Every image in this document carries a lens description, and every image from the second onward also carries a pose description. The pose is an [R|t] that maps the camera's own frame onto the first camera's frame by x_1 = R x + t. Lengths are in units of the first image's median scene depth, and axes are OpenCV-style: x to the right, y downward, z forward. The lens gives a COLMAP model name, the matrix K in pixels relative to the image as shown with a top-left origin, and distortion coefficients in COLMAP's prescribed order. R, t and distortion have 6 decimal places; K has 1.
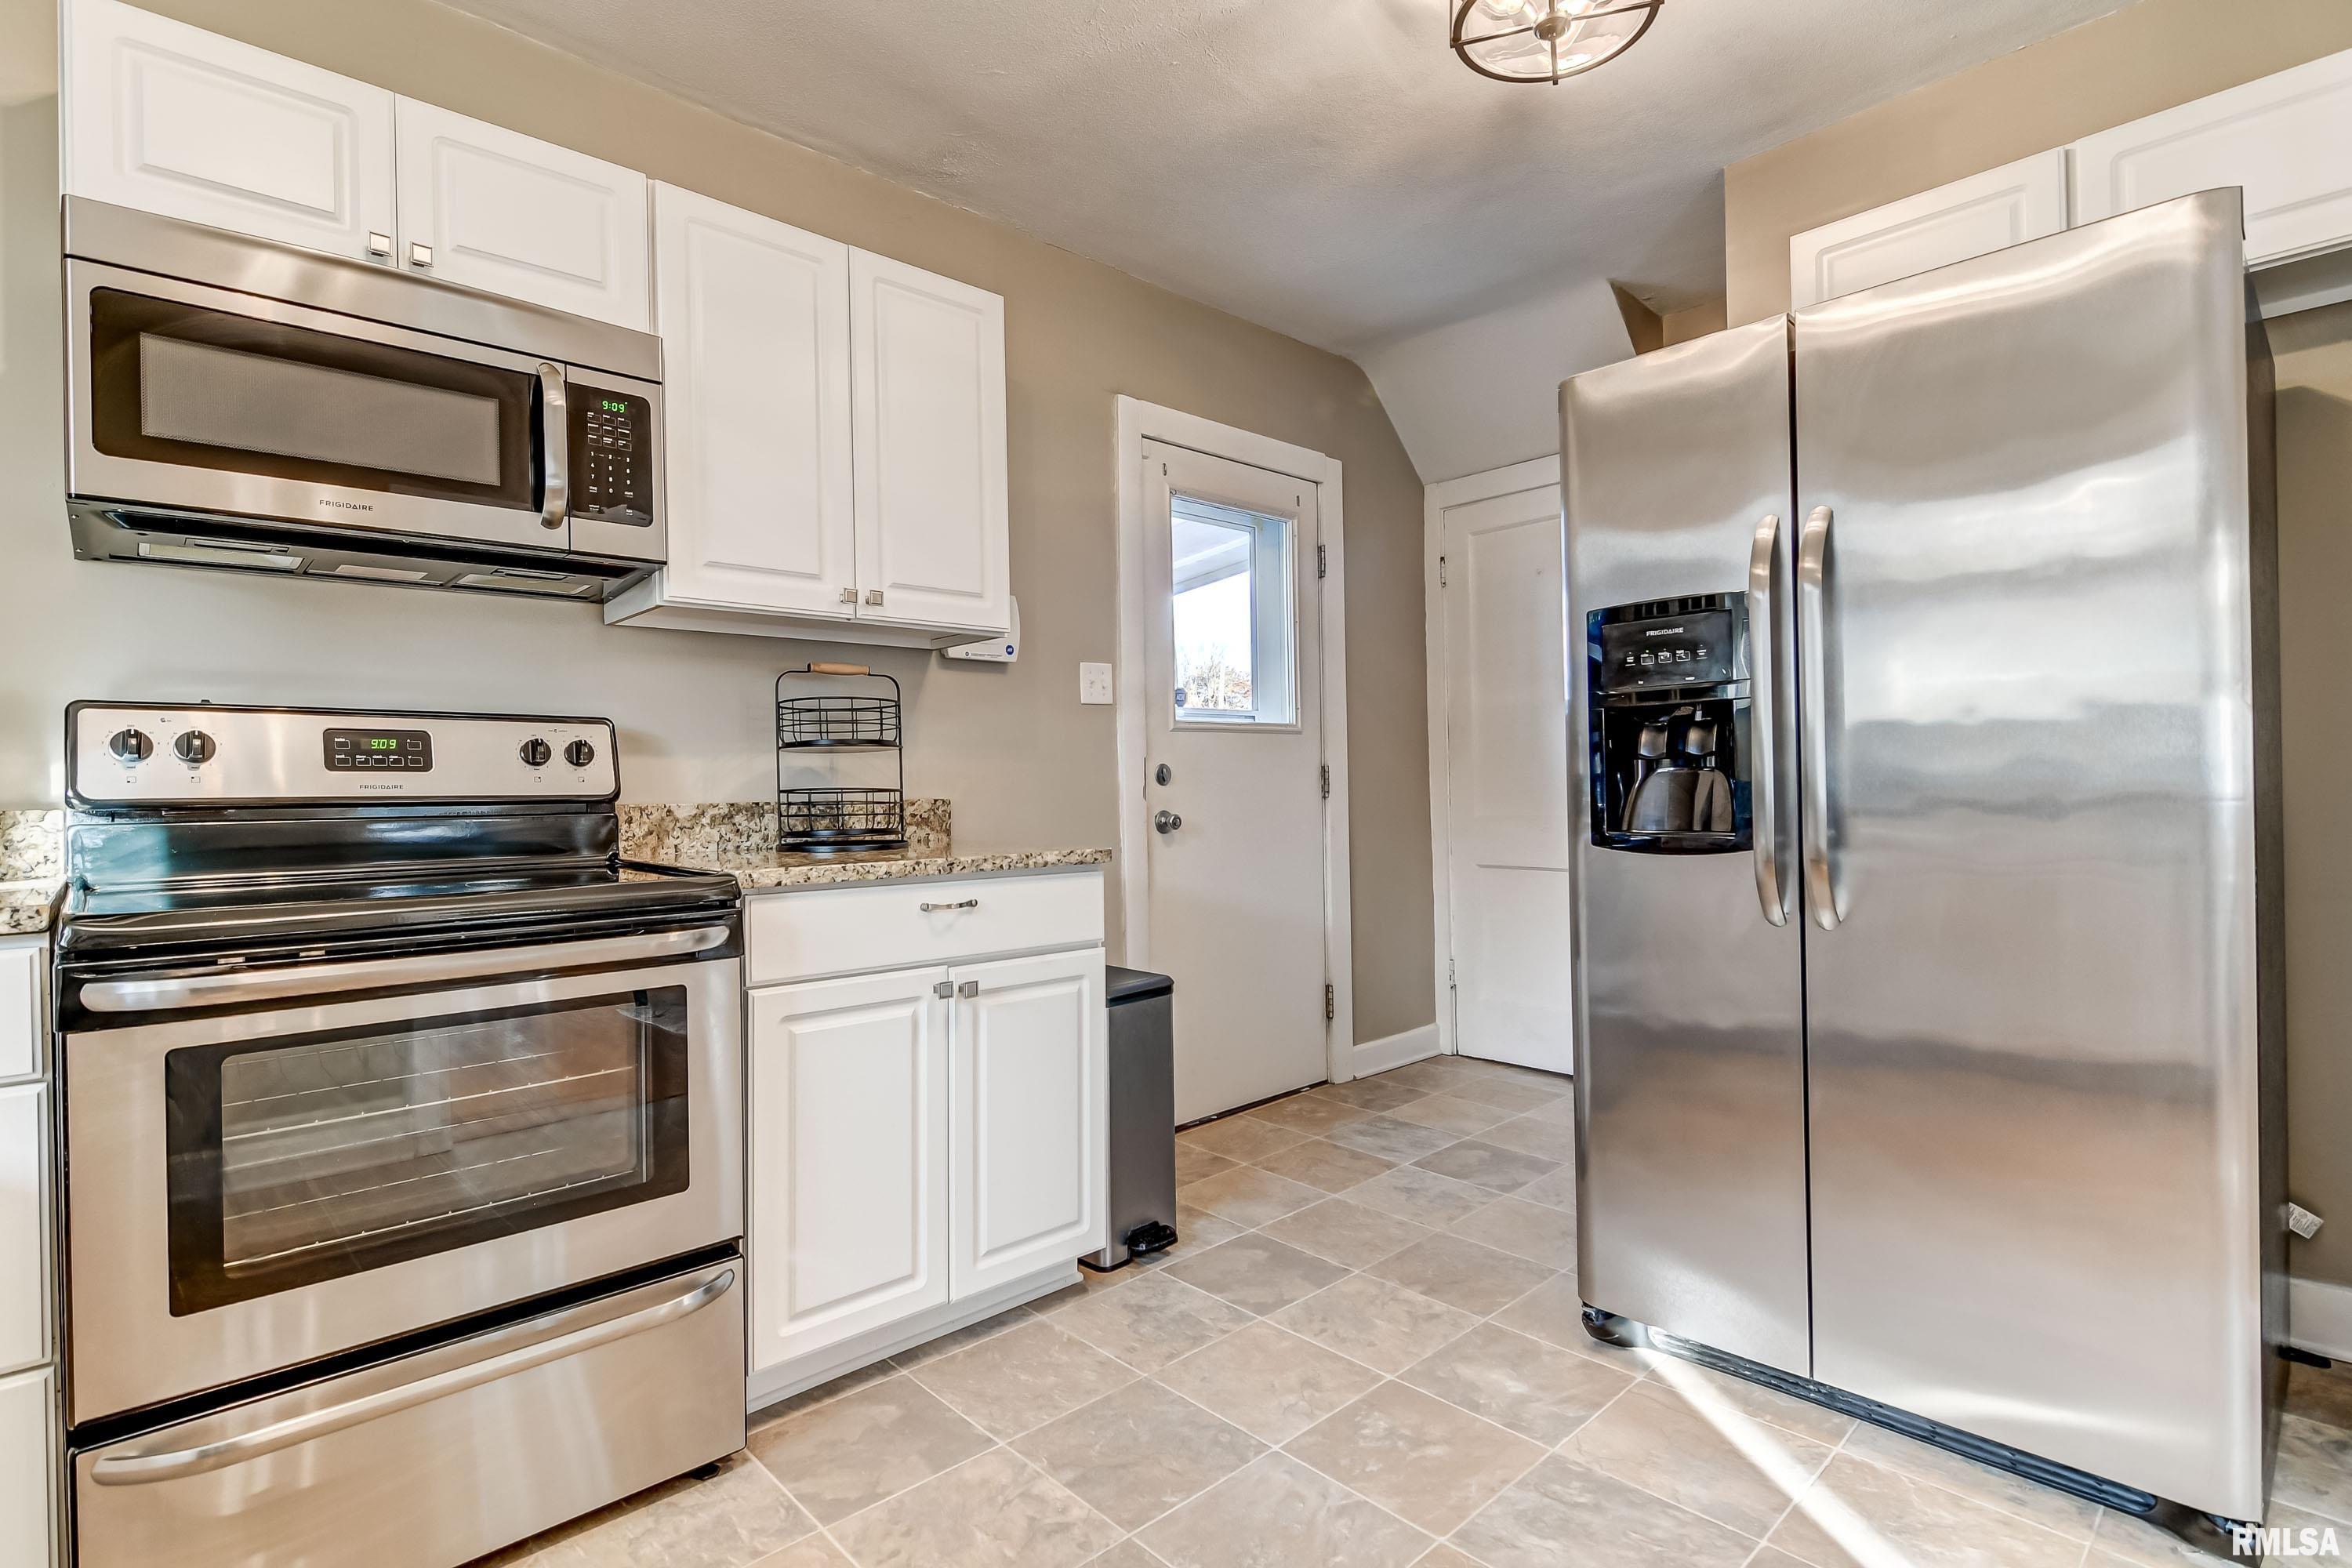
lens RADIAL K [[1124.2, 0, 1165.5], [0, 1124.2, 786.9], [0, 0, 1]] dist [0.013227, -0.012814]
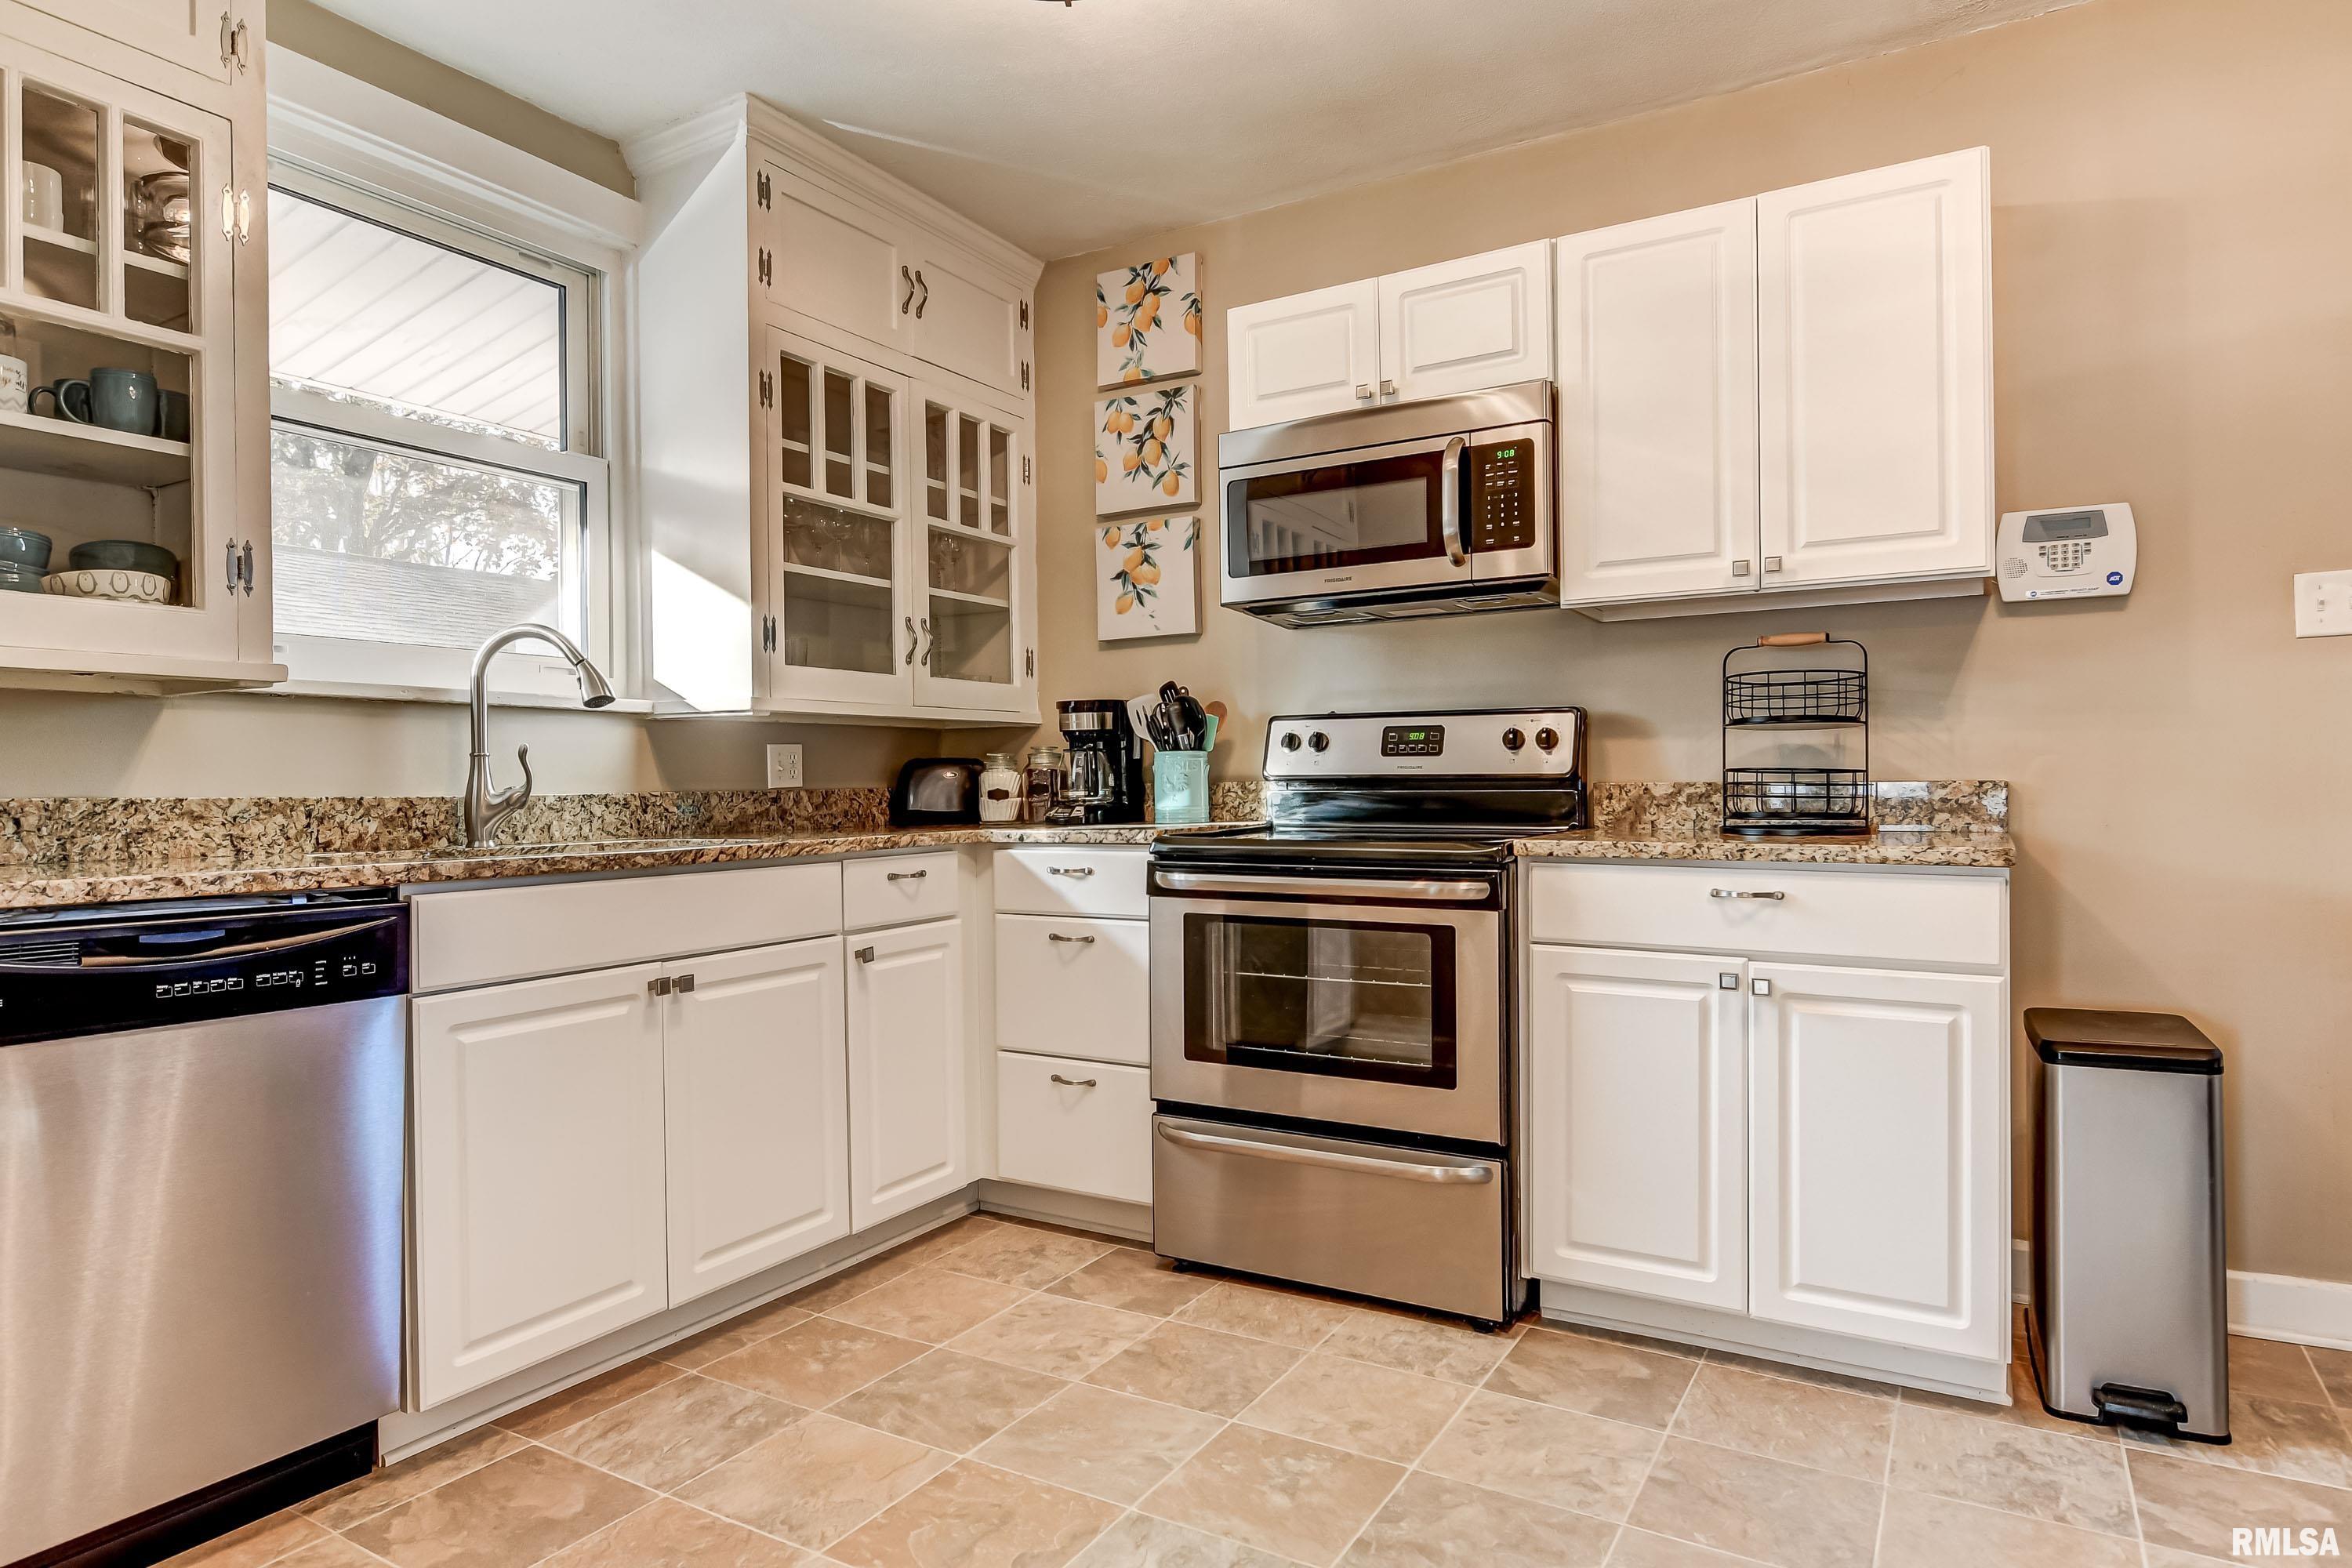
lens RADIAL K [[1388.8, 0, 1176.0], [0, 1388.8, 784.0], [0, 0, 1]] dist [0.002106, -0.001979]
pose [[0.284190, 0.013886, -0.958668, 0.778230], [0.004143, 0.999868, 0.015711, -0.006734], [0.958759, -0.008437, 0.284094, 0.214278]]
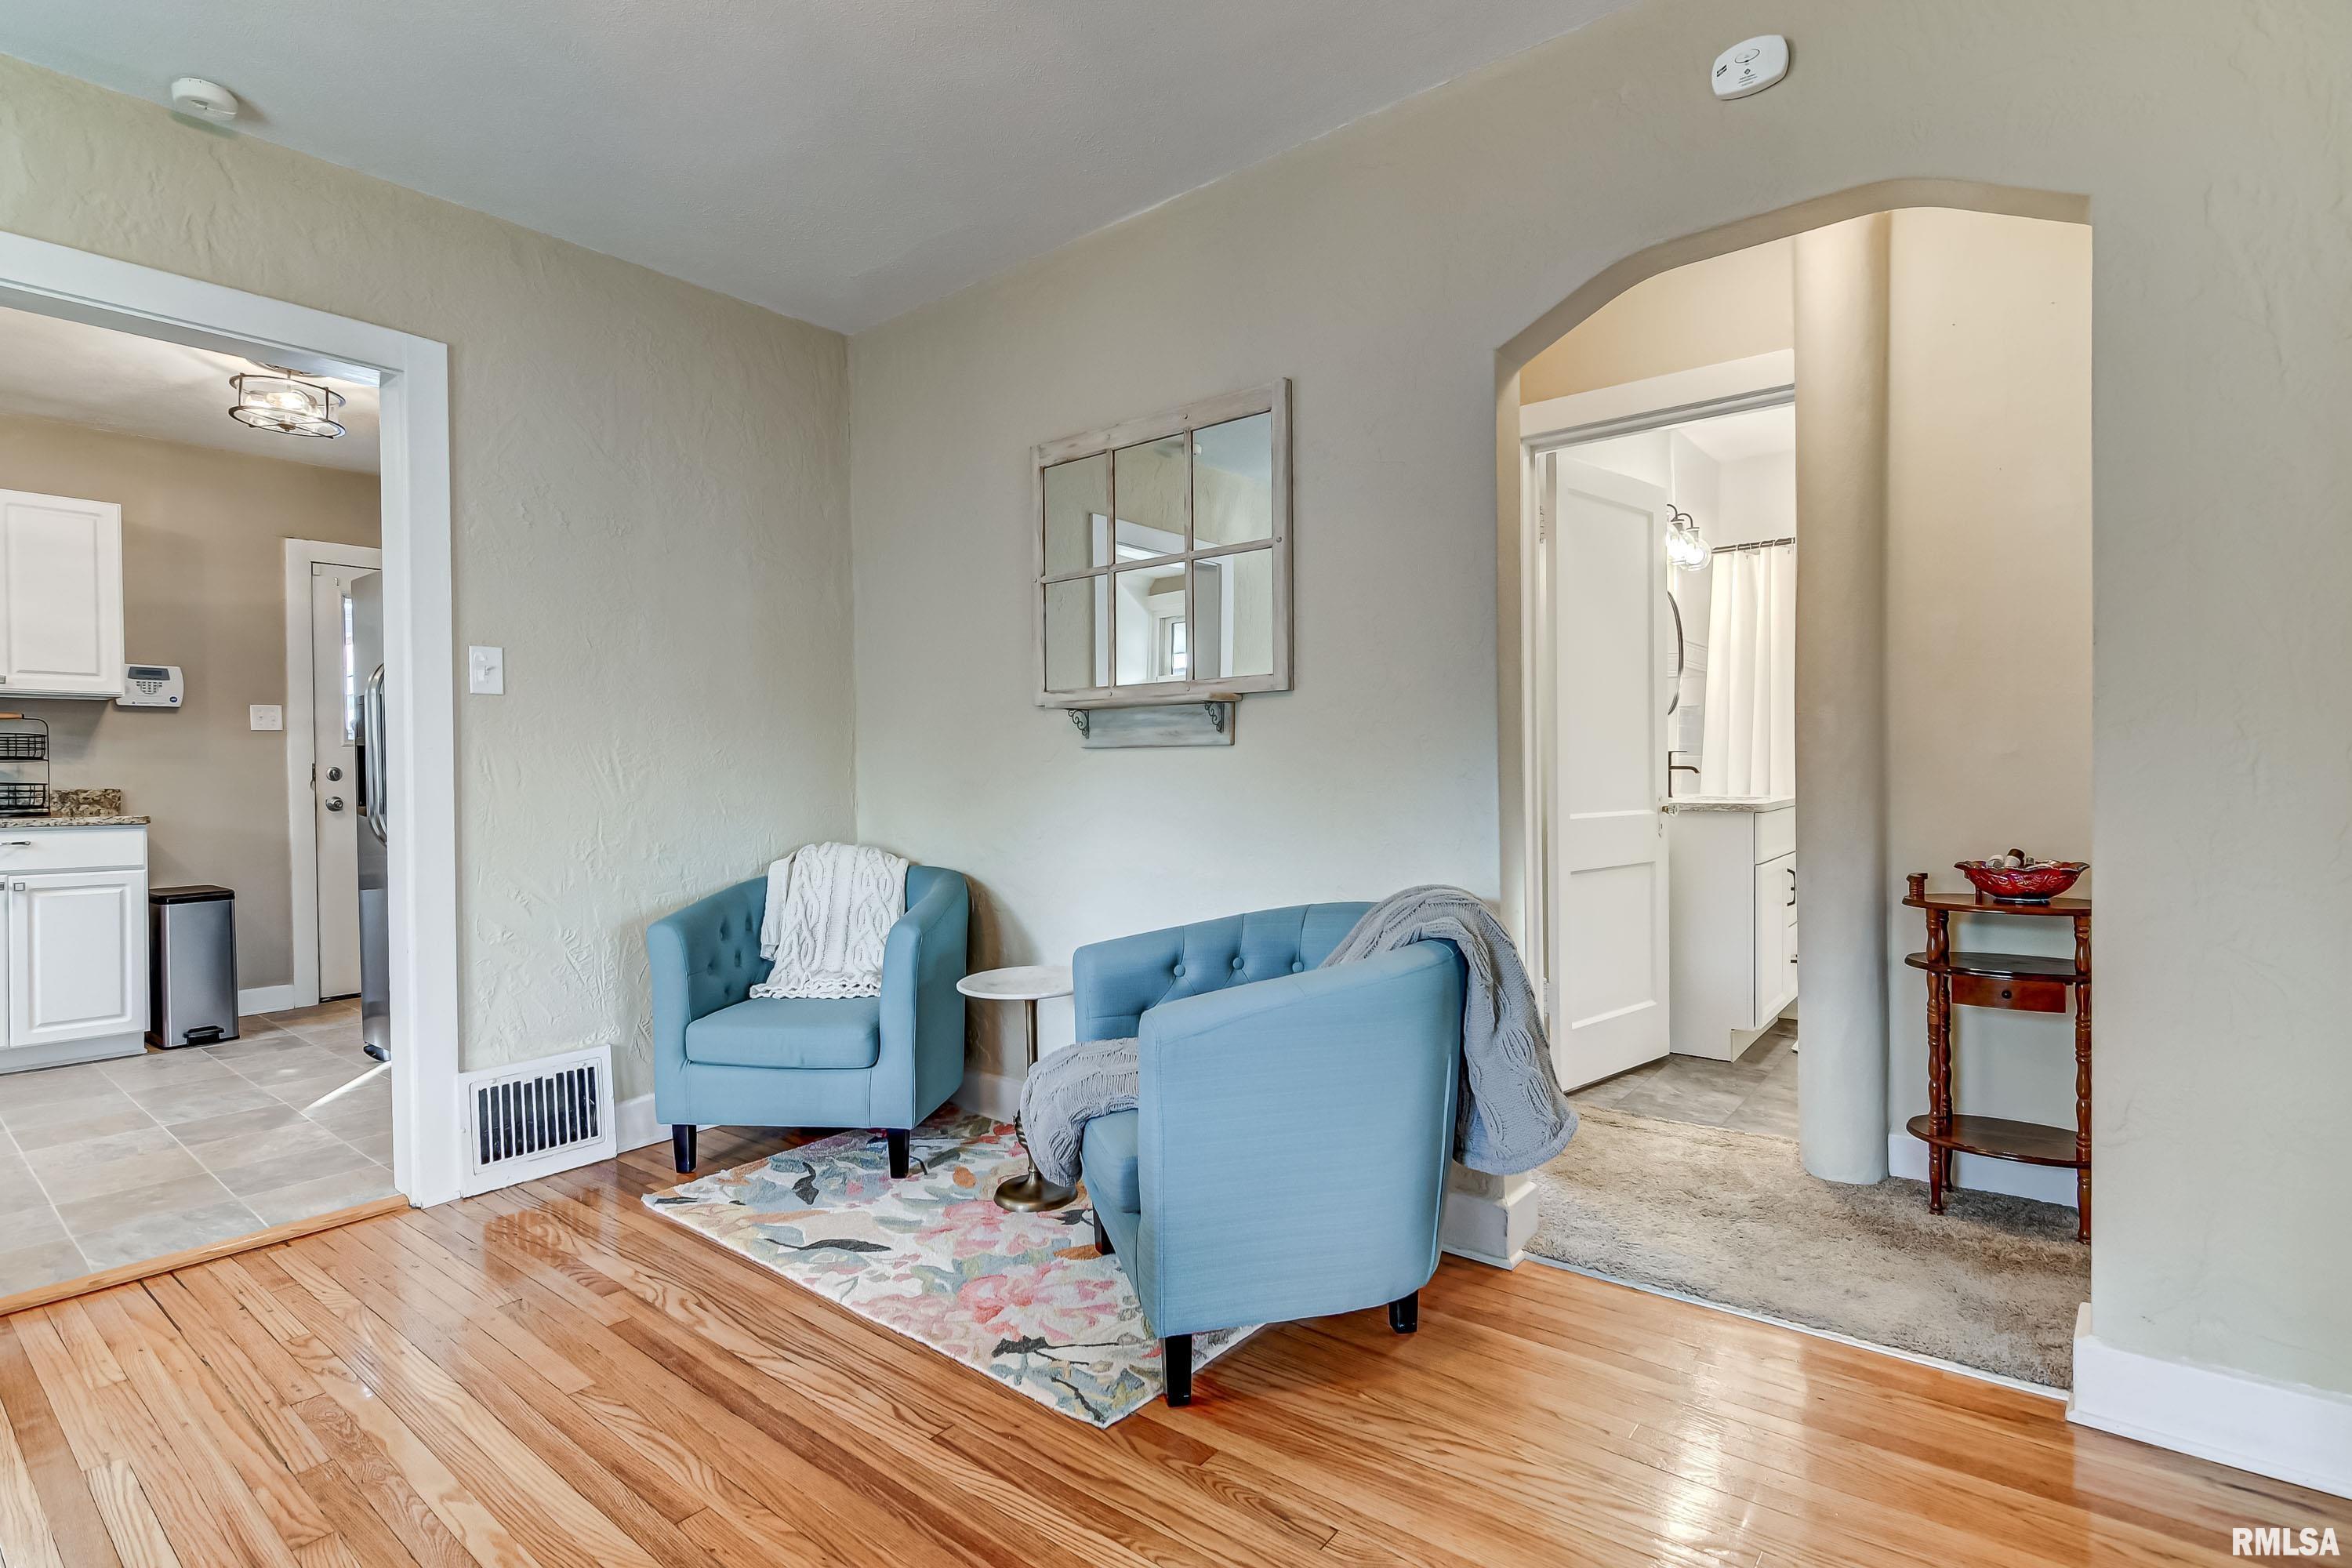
lens RADIAL K [[1124.2, 0, 1165.5], [0, 1124.2, 786.9], [0, 0, 1]] dist [0.013227, -0.012814]
pose [[0.990829, 0.005897, 0.134991, 1.525087], [-0.006949, 0.999949, 0.007325, -0.021082], [-0.134941, -0.008196, 0.990820, -1.193076]]
